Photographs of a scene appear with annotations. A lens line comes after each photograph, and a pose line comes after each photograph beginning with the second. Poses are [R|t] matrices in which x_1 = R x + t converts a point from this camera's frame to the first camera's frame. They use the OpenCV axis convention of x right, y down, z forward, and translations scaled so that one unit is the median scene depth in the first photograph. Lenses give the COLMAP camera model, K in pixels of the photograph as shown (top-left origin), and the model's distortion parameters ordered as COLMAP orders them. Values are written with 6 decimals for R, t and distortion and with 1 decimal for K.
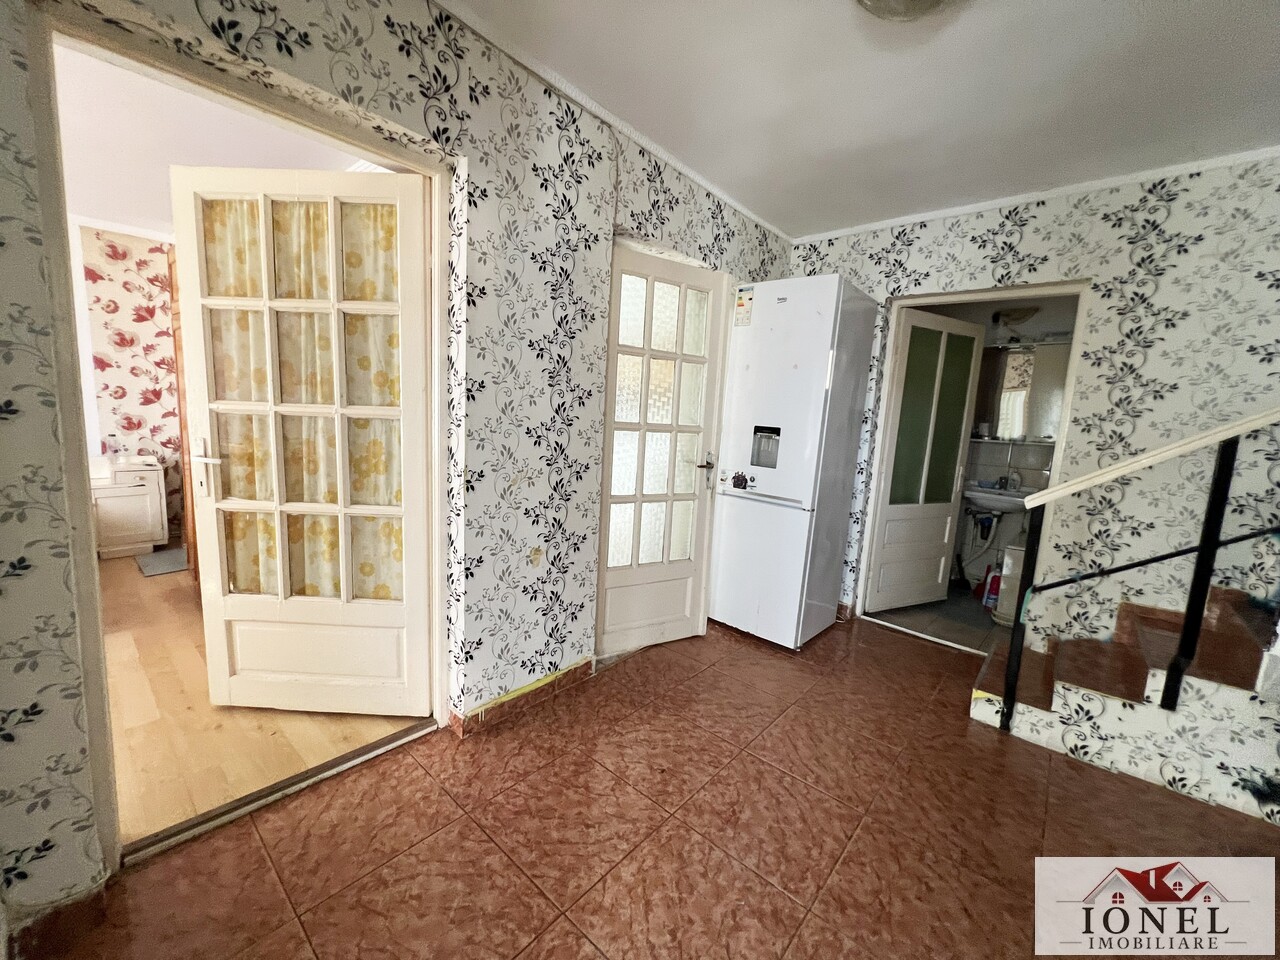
lens RADIAL K [[509.4, 0, 642.2], [0, 509.4, 479.6], [0, 0, 1]] dist [-0.001953, -0.000085]
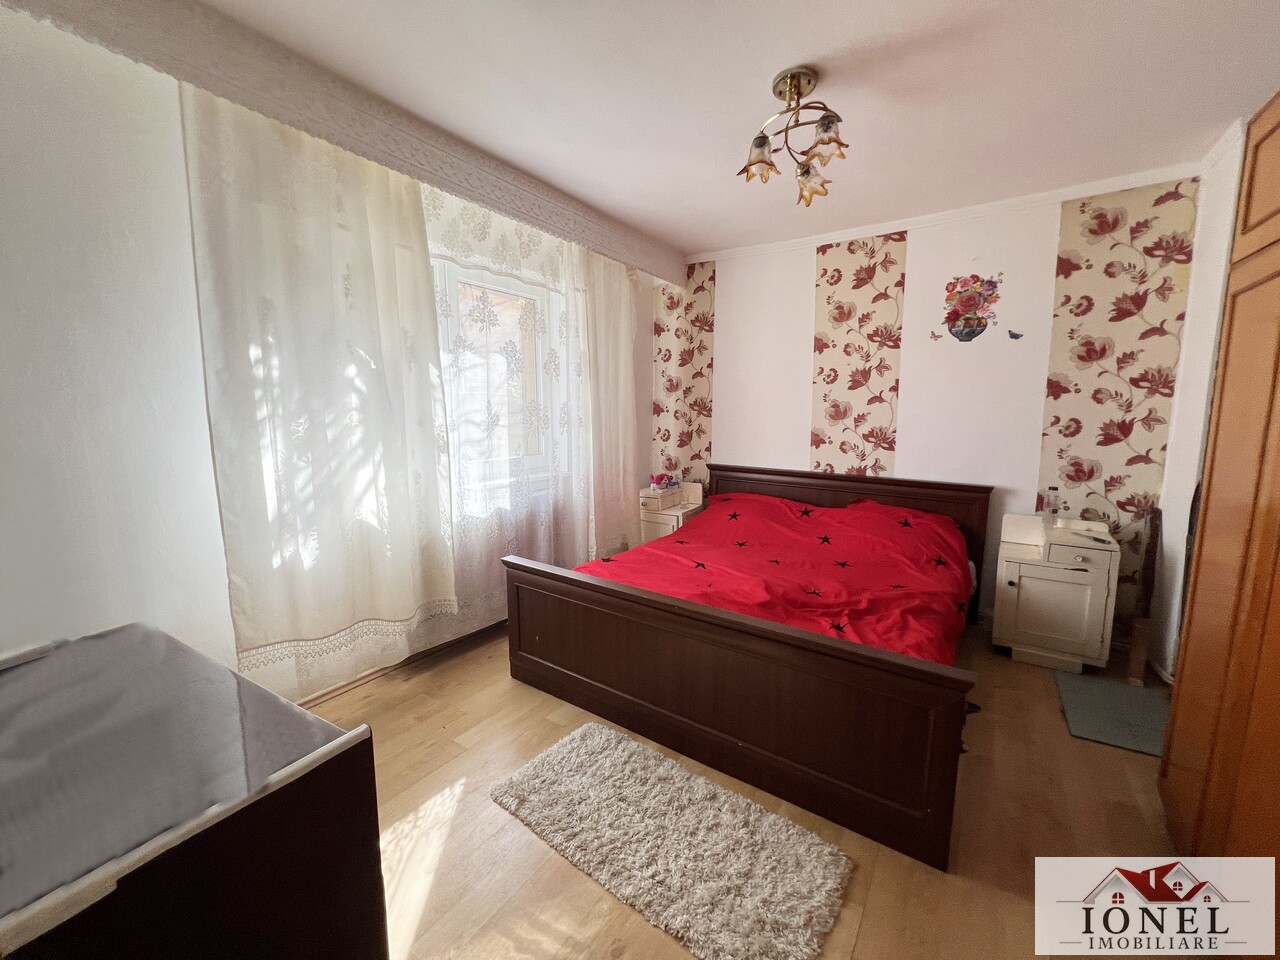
lens RADIAL K [[509.4, 0, 641.0], [0, 509.4, 474.7], [0, 0, 1]] dist [-0.001953, -0.000085]
pose [[0.113651, 0.072104, -0.990901, -0.392063], [-0.122292, 0.990794, 0.058070, -0.074198], [0.985966, 0.114580, 0.121422, 0.331888]]
